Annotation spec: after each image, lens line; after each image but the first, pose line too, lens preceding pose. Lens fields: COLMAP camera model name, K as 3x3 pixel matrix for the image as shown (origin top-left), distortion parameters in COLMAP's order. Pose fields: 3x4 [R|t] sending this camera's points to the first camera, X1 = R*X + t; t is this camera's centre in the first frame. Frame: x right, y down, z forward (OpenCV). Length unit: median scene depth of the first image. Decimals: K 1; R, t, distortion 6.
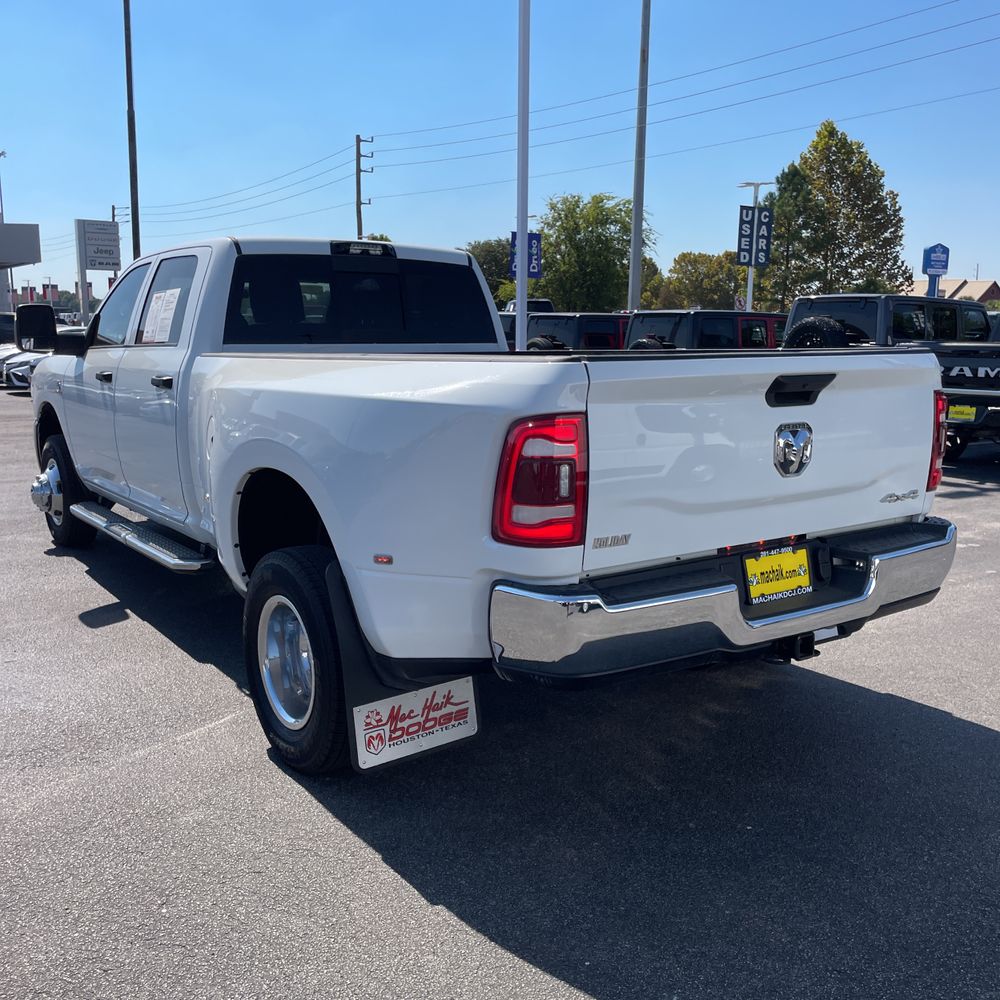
lens RADIAL K [[973.0, 0, 489.9], [0, 973.0, 467.1], [0, 0, 1]] dist [0.058630, -0.009190]
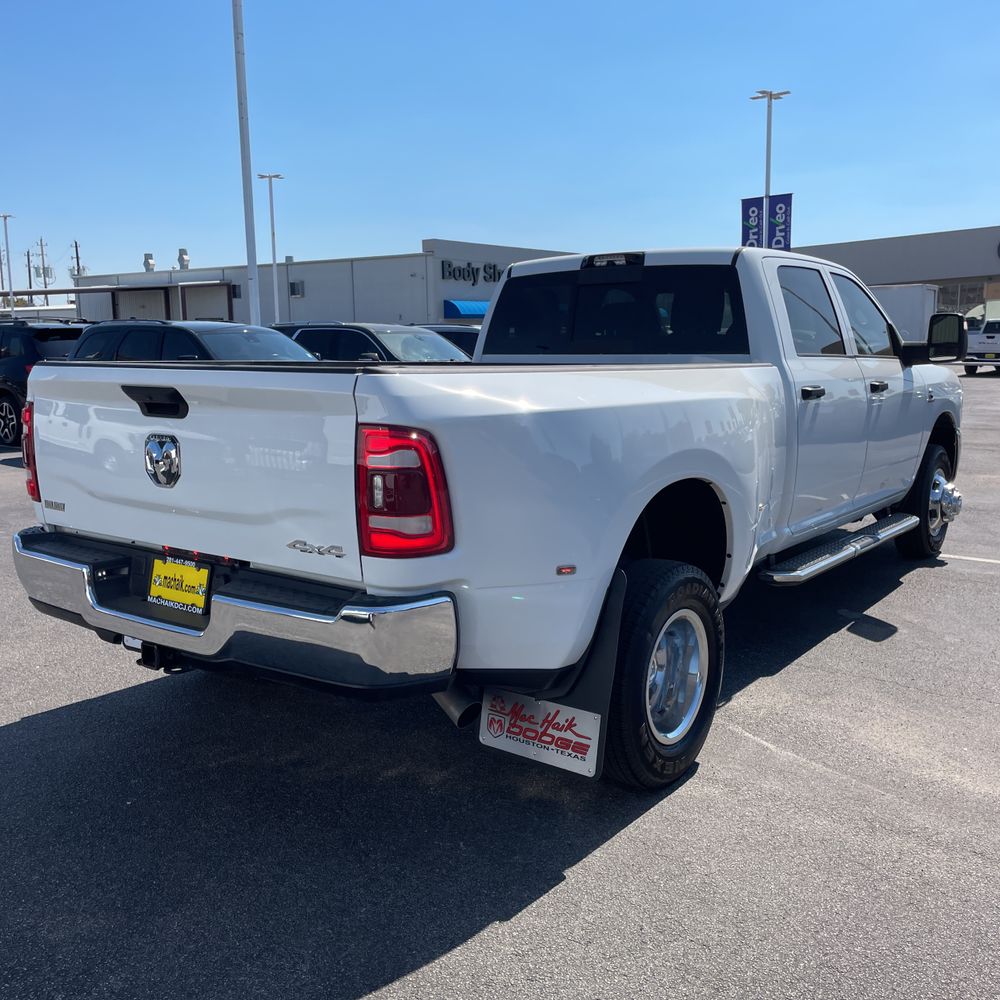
lens RADIAL K [[994.6, 0, 500.0], [0, 994.6, 500.0], [0, 0, 1]] dist [0.104600, -0.147748]
pose [[0.321442, 0.140837, -0.936397, 1.345034], [-0.124968, 0.986538, 0.105479, -0.125762], [0.938647, 0.083114, 0.334715, 0.945543]]
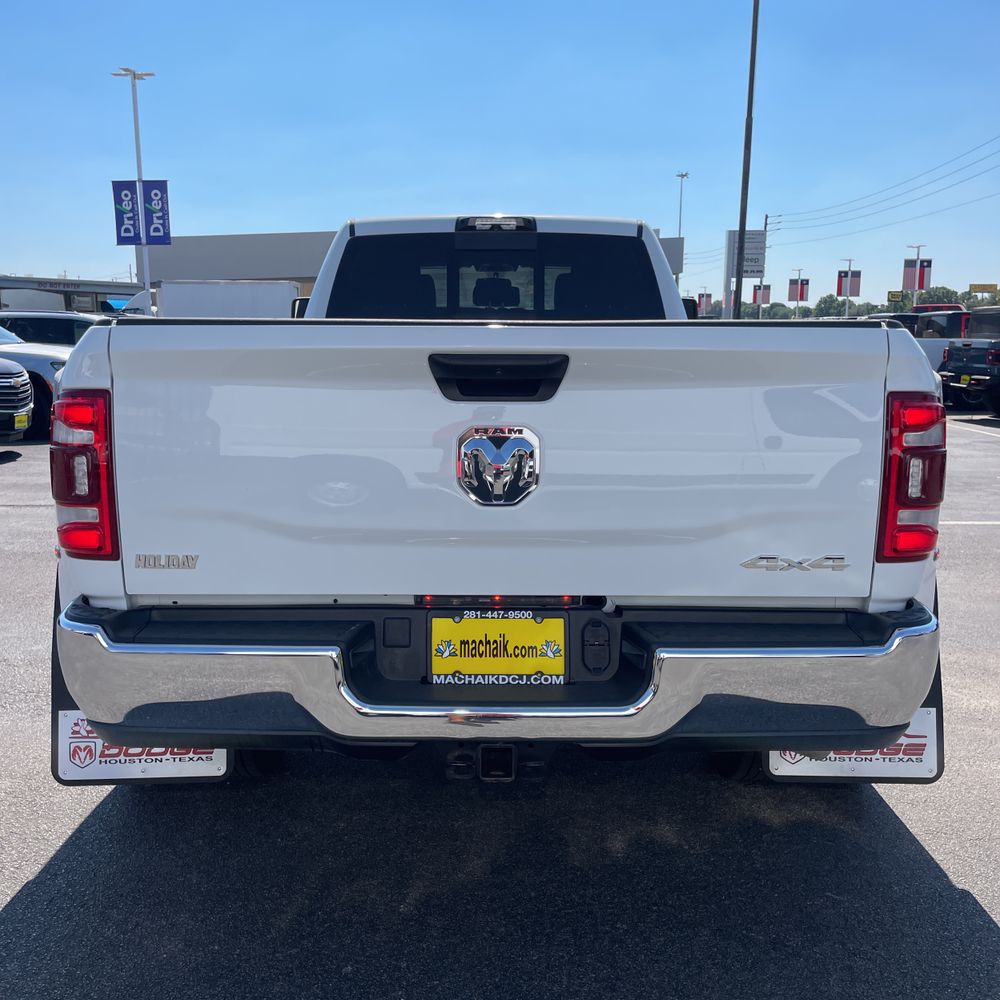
lens RADIAL K [[994.6, 0, 500.0], [0, 994.6, 500.0], [0, 0, 1]] dist [0.104600, -0.147748]
pose [[0.820928, 0.089588, -0.563960, 0.671862], [-0.077754, 0.995955, 0.045030, -0.024706], [0.565713, 0.006884, 0.824573, 0.420370]]
